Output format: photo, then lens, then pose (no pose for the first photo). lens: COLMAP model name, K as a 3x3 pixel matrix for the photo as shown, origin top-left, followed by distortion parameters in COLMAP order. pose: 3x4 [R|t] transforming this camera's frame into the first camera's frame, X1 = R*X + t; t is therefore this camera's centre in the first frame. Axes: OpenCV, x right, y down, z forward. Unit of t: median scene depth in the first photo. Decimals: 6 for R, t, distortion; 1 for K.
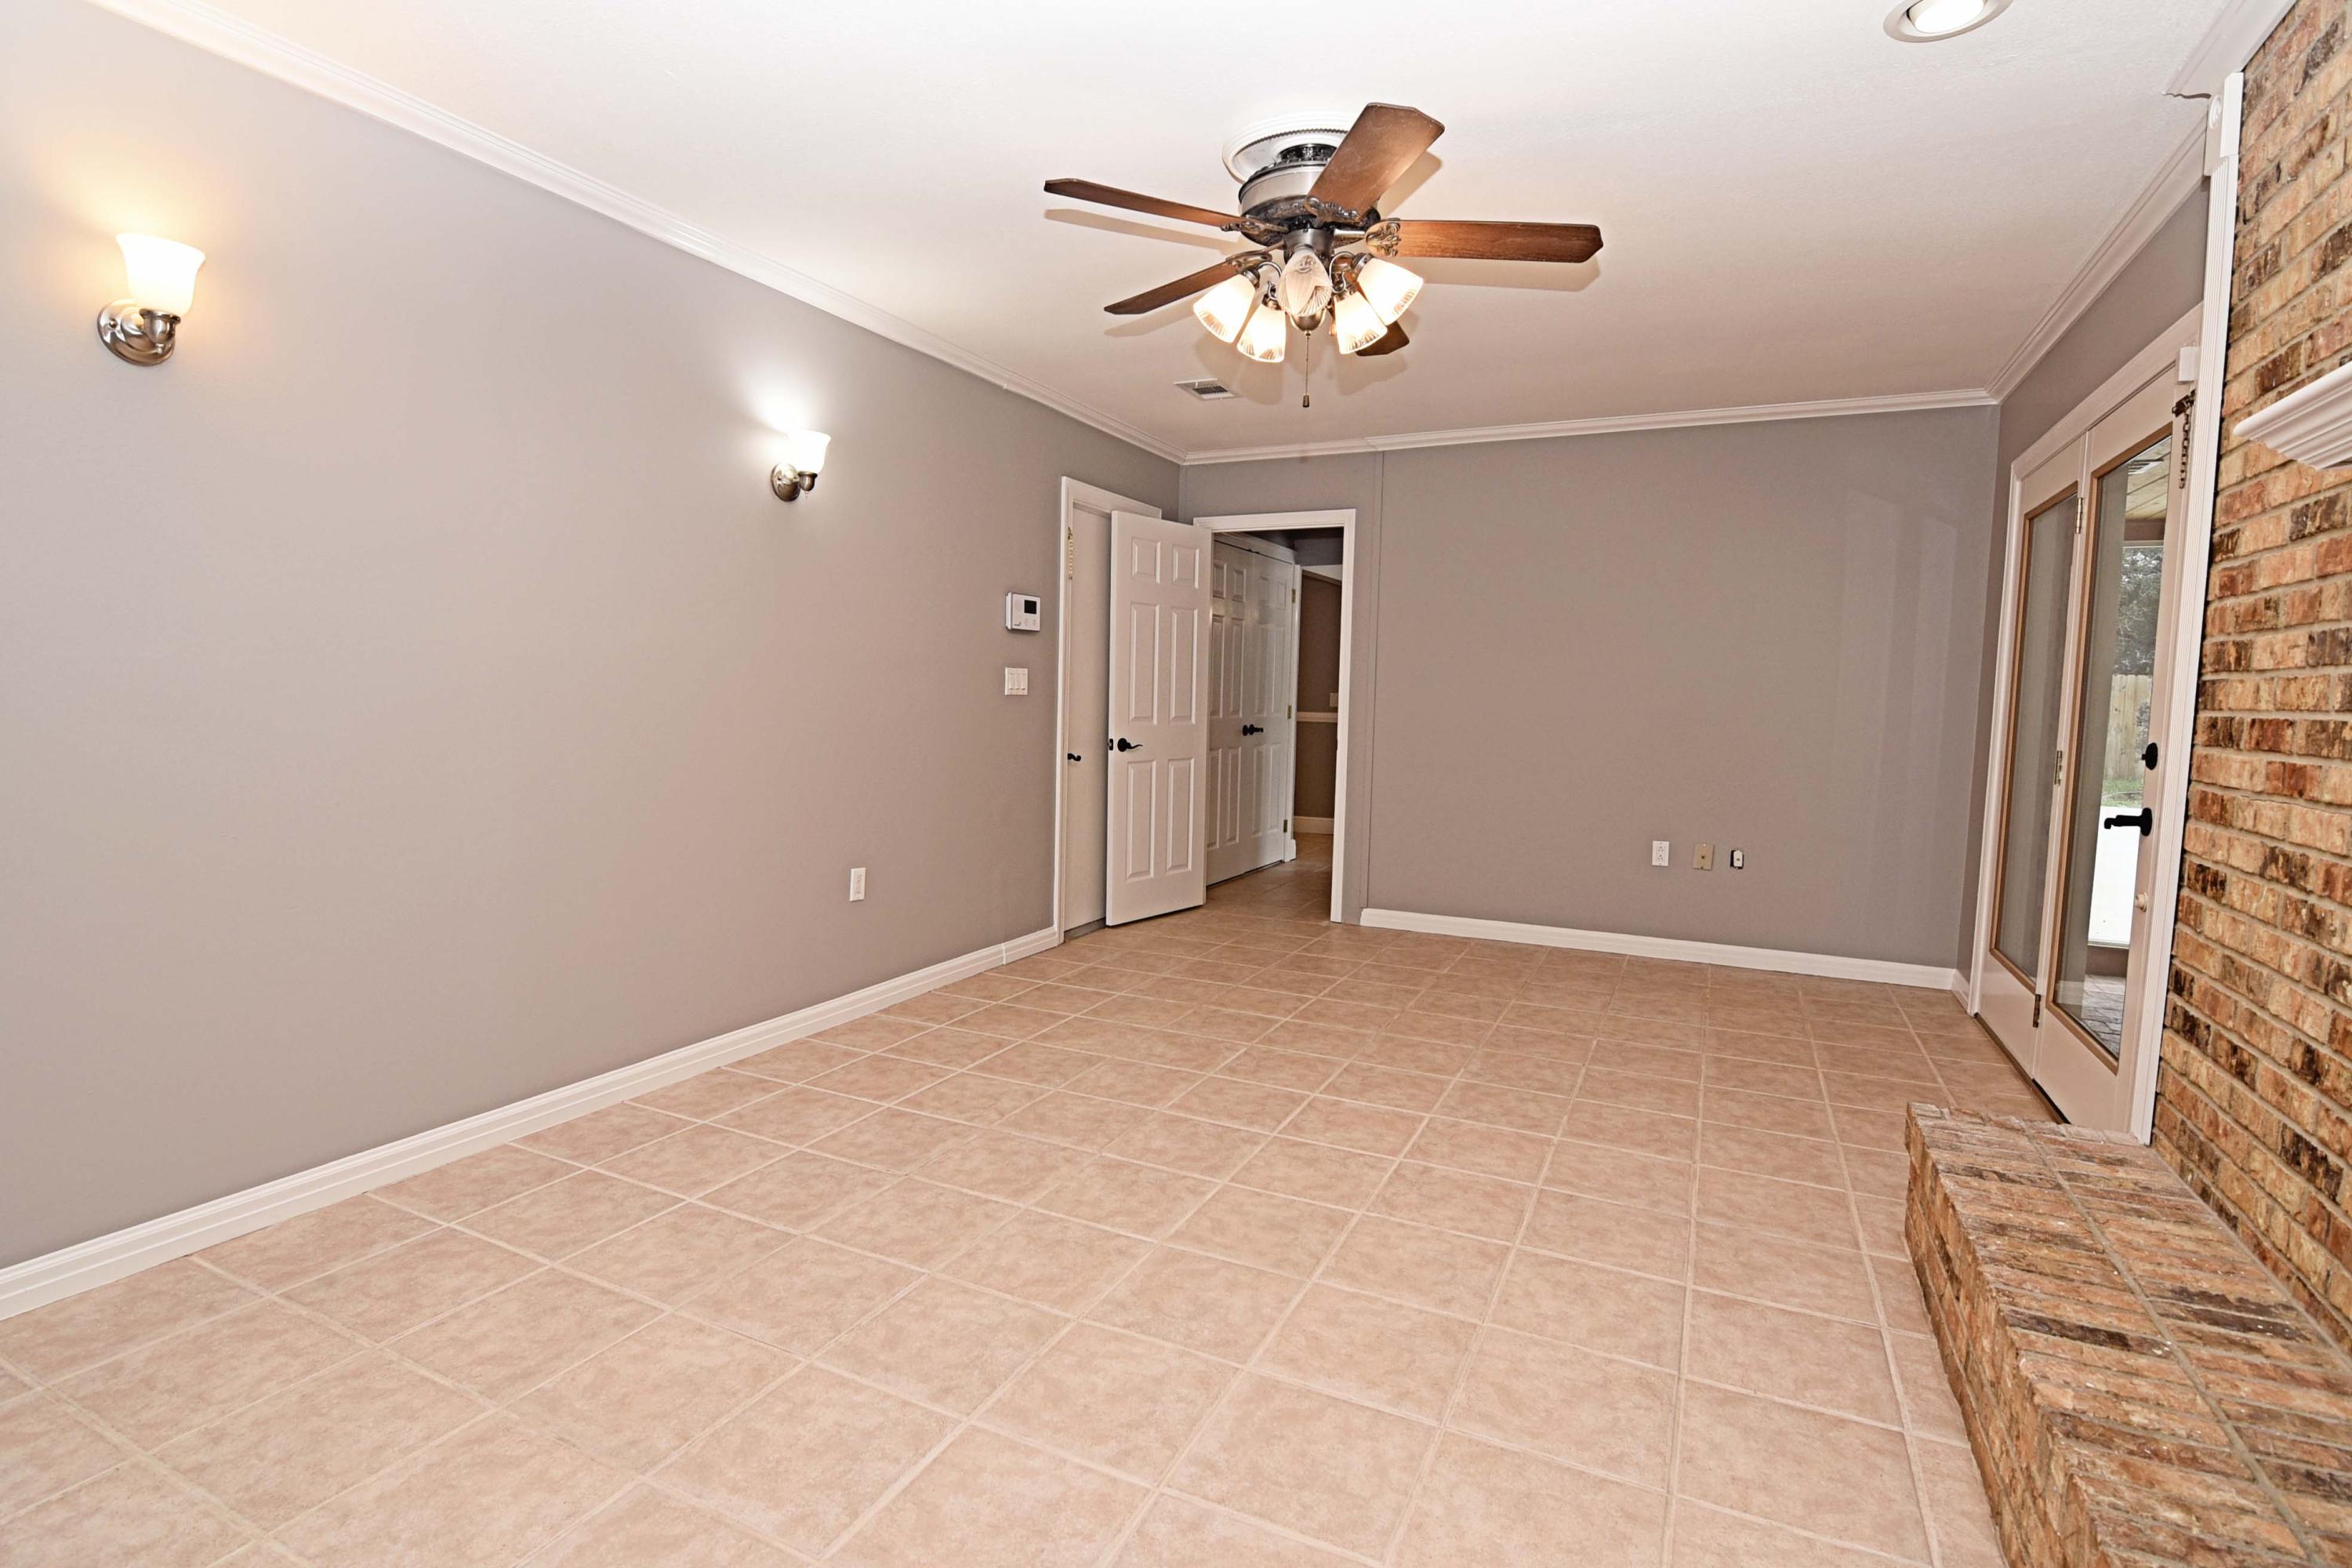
lens RADIAL K [[1132.9, 0, 1168.3], [0, 1132.9, 785.5], [0, 0, 1]] dist [-0.003103, -0.004691]
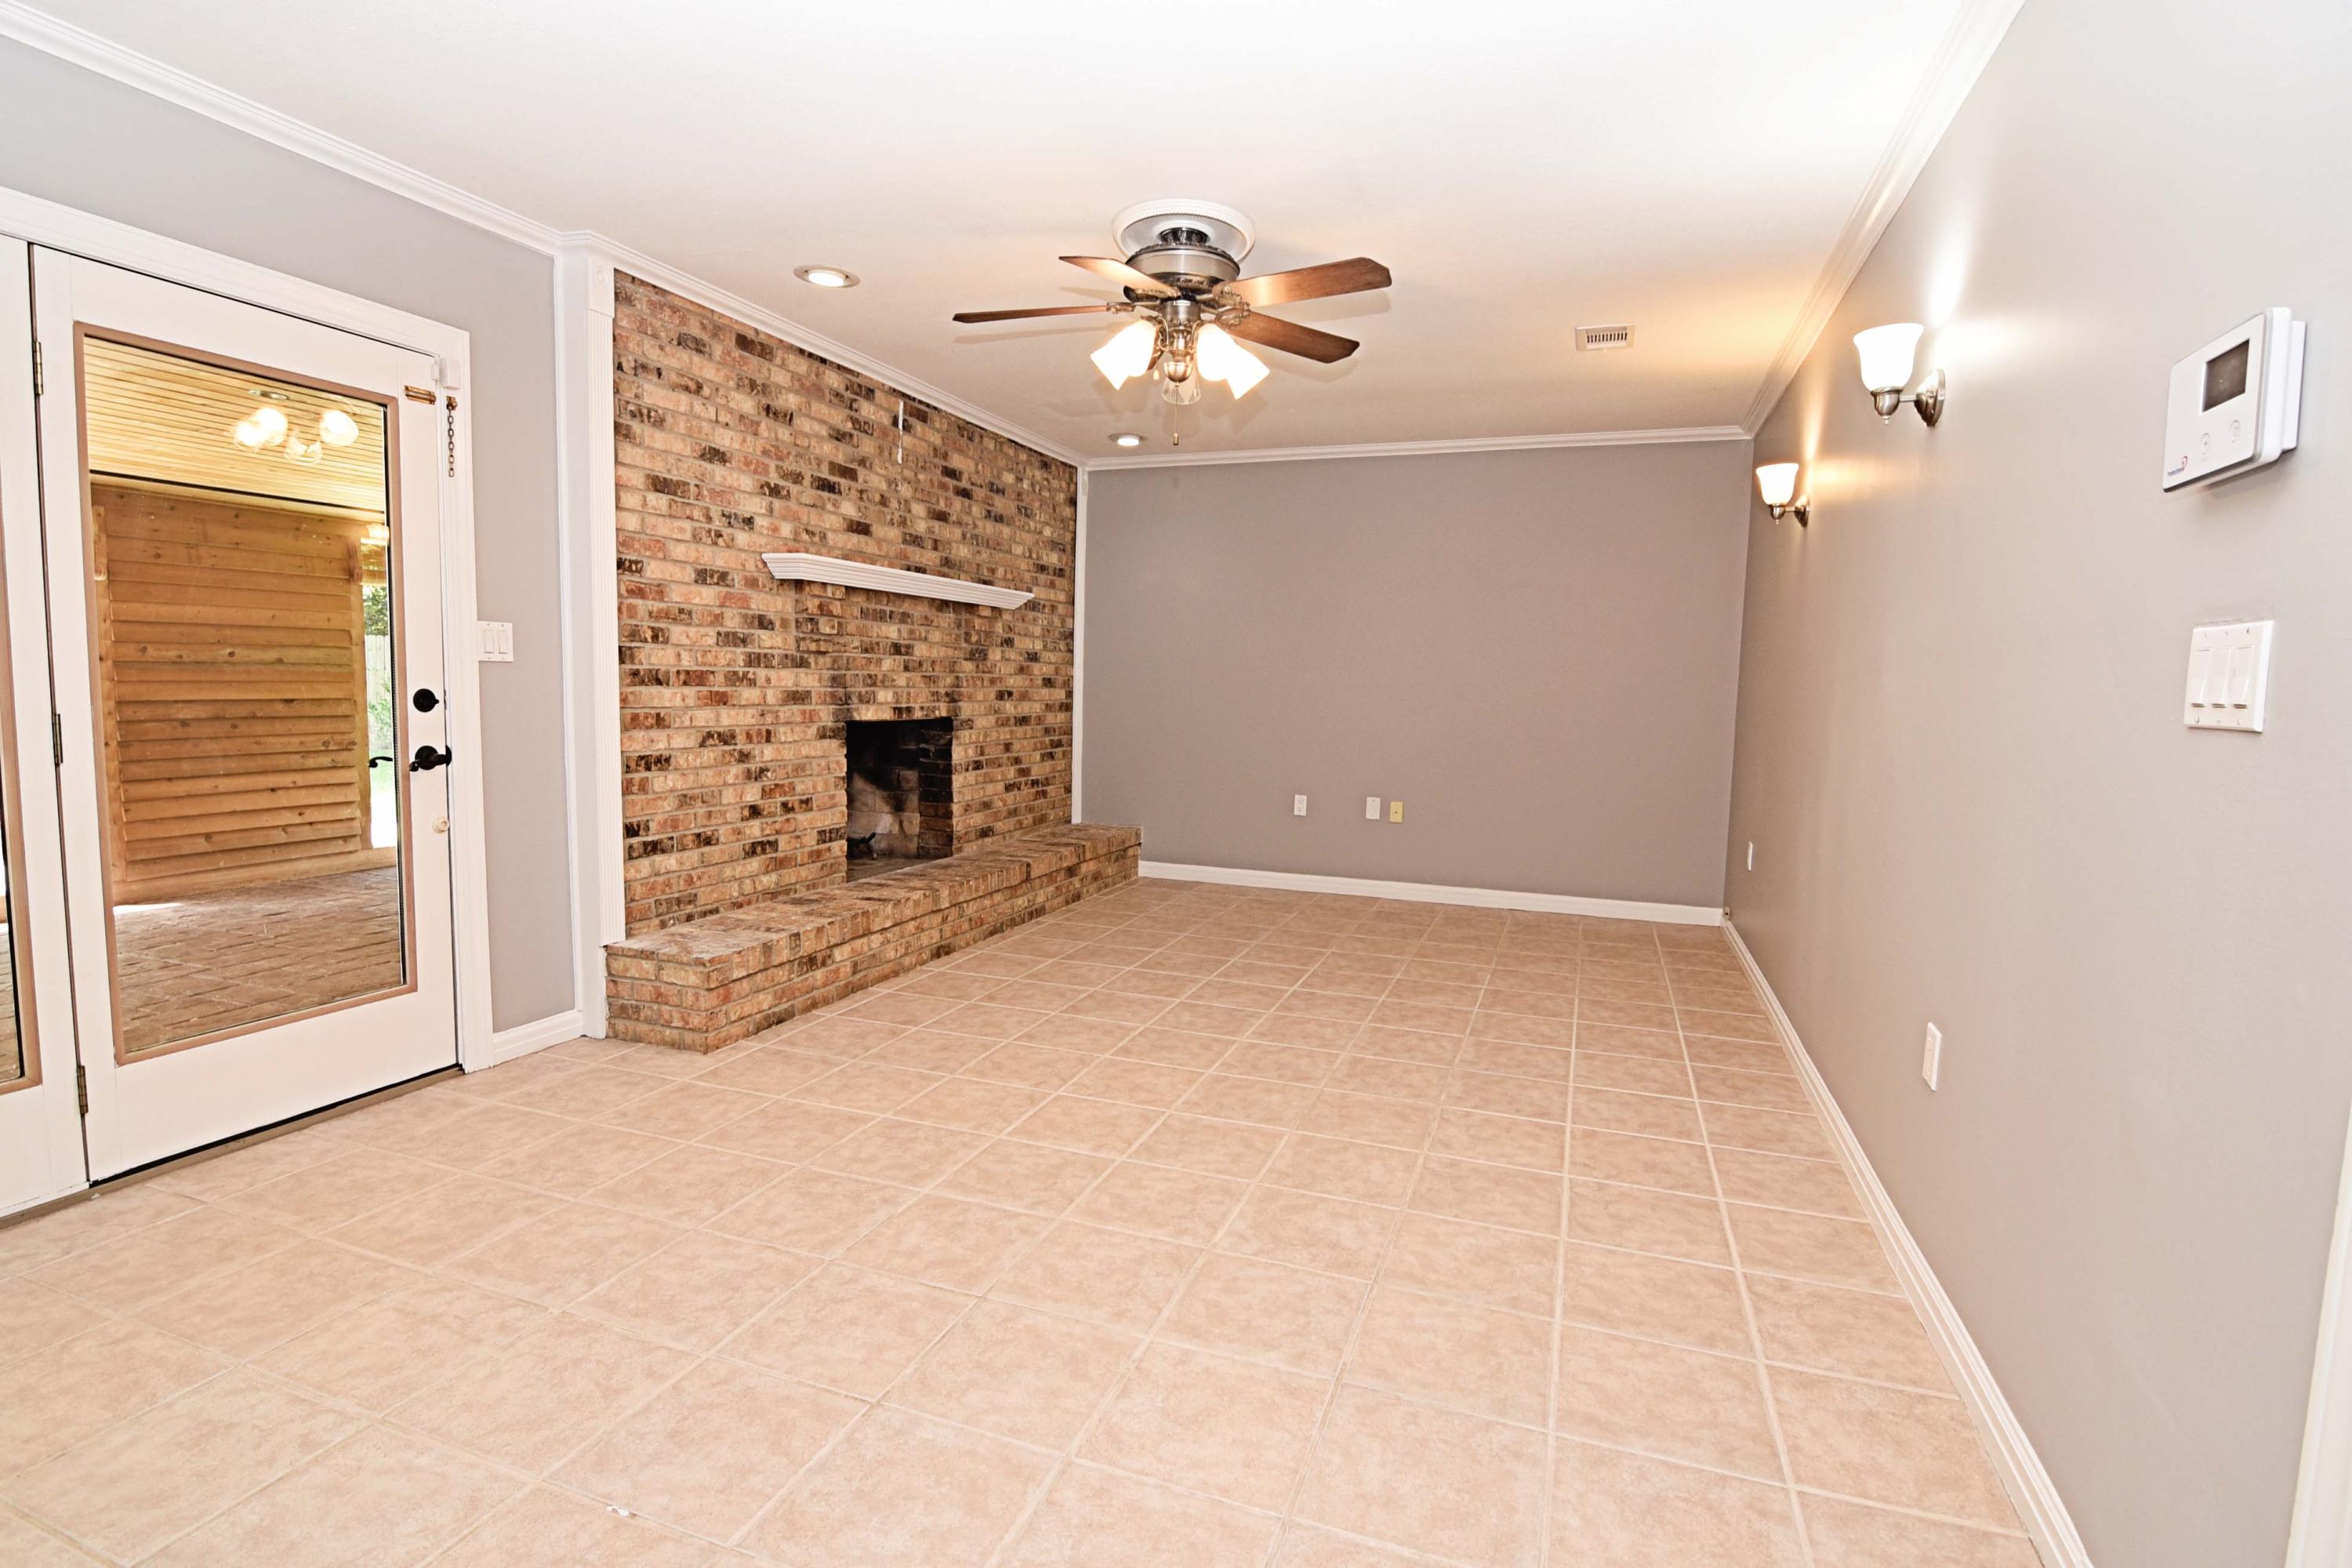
lens RADIAL K [[1132.9, 0, 1177.8], [0, 1132.9, 783.8], [0, 0, 1]] dist [-0.003103, -0.004691]
pose [[-0.993210, -0.033625, -0.111367, 0.299625], [-0.052464, 0.983903, 0.170829, -0.223920], [0.103830, 0.175512, -0.978987, 2.785990]]
